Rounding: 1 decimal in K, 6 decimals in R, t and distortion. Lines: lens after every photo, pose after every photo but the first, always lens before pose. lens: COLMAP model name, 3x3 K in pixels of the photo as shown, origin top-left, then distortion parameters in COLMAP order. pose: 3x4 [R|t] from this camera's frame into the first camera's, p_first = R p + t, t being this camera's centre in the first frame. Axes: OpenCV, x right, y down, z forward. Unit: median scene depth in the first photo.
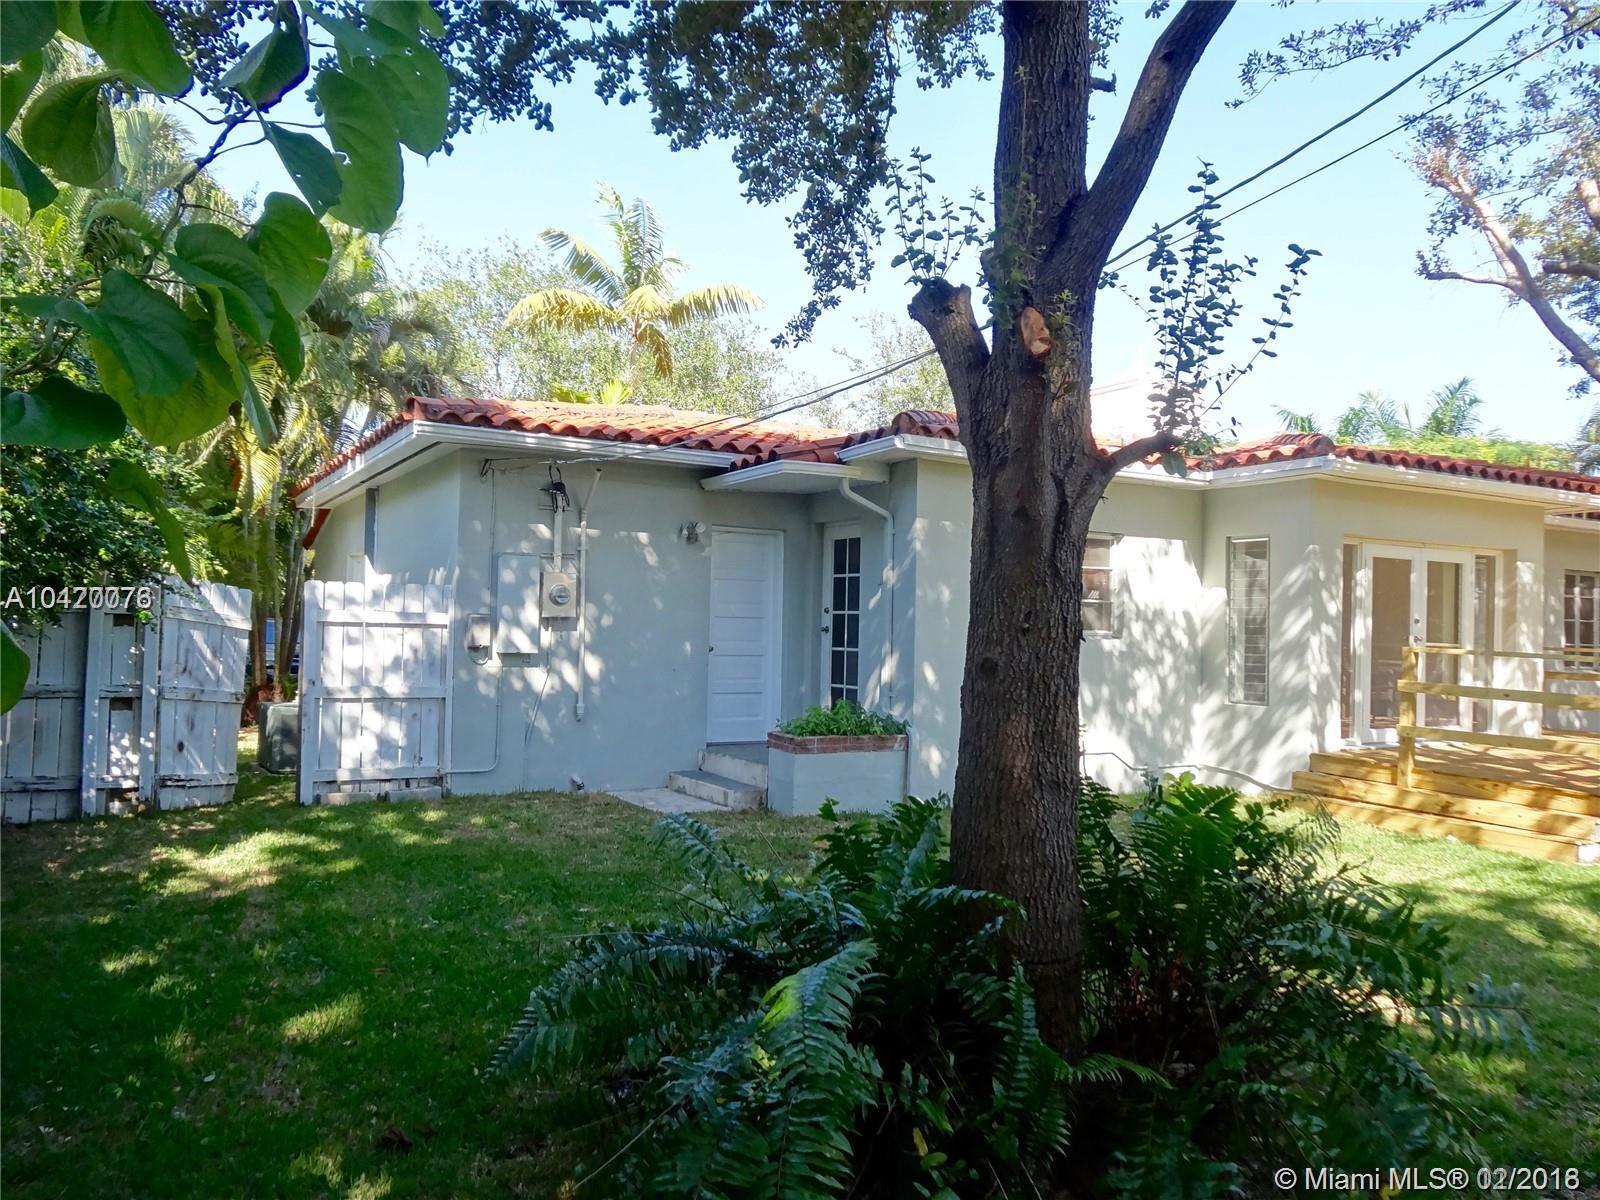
lens RADIAL K [[1182.5, 0, 799.8], [0, 1182.5, 601.7], [0, 0, 1]] dist [0.000875, 0.000177]
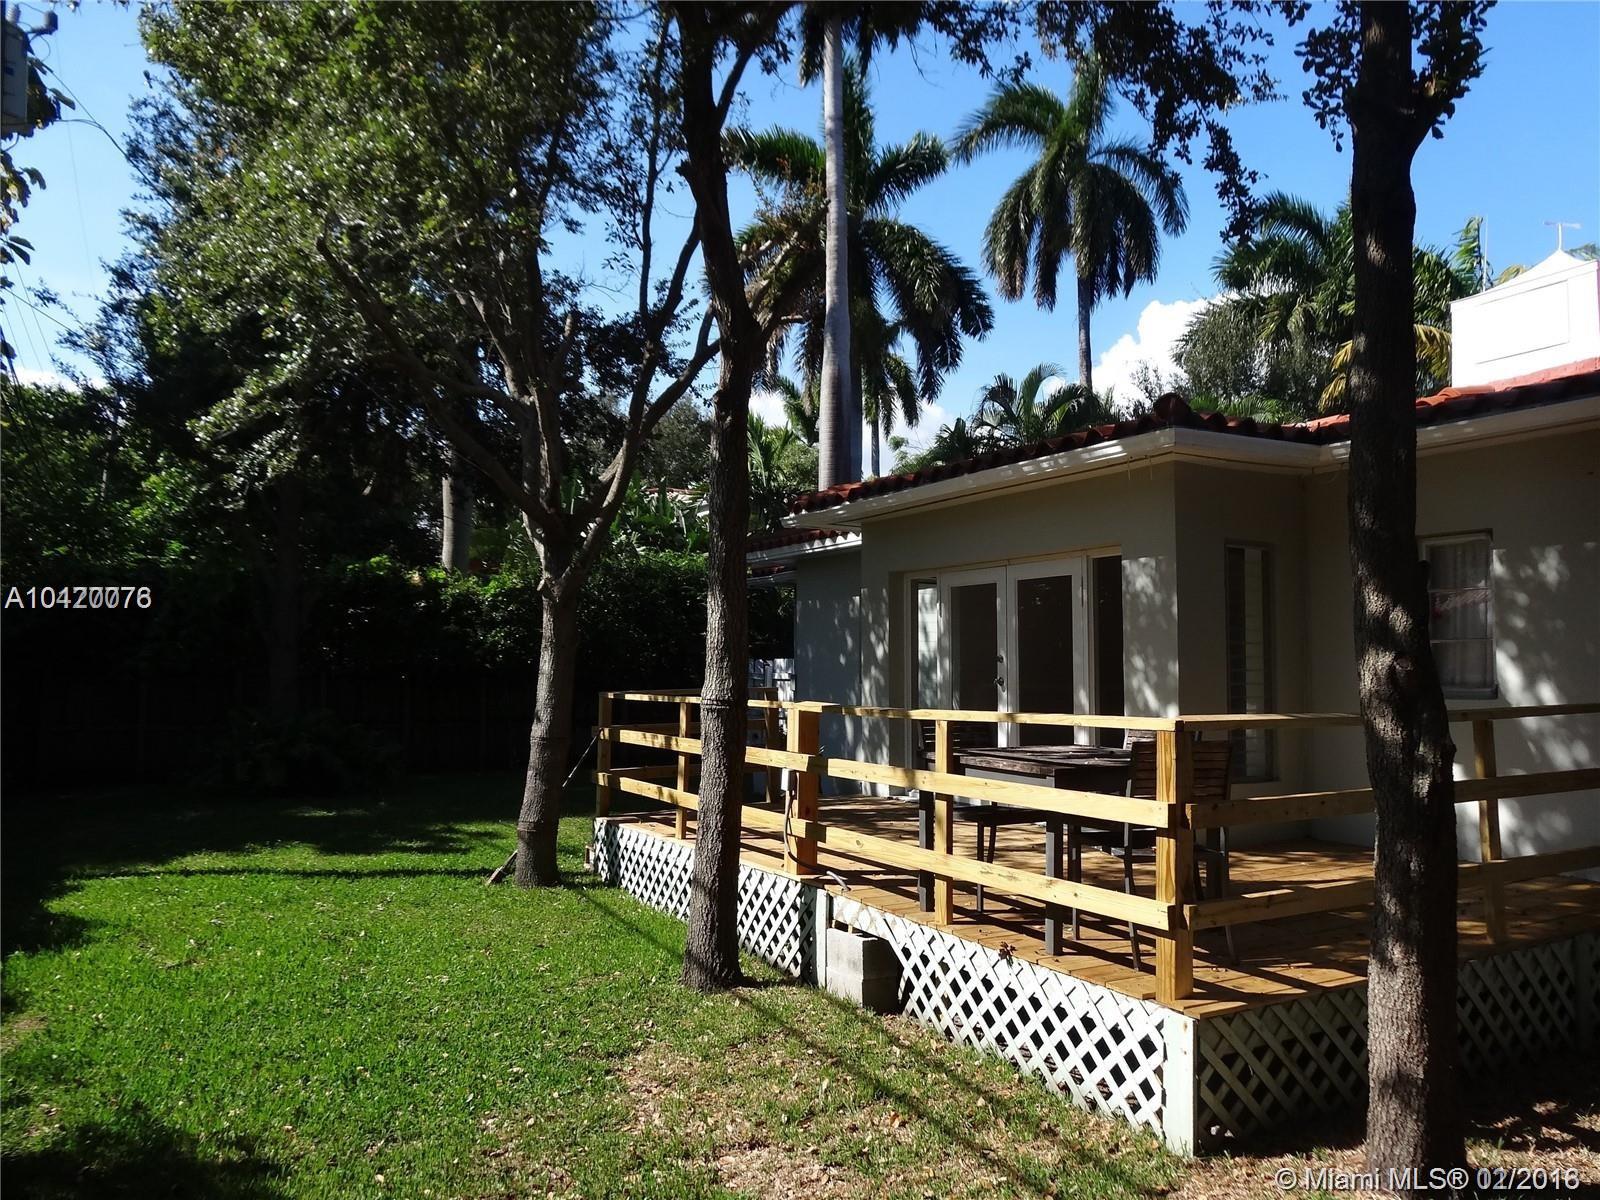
lens RADIAL K [[1182.5, 0, 800.1], [0, 1182.5, 600.6], [0, 0, 1]] dist [0.000875, 0.000177]
pose [[-0.022546, -0.075393, -0.996899, 1.315060], [0.023662, 0.996833, -0.075923, 0.034126], [0.999466, -0.025301, -0.020691, 0.877972]]
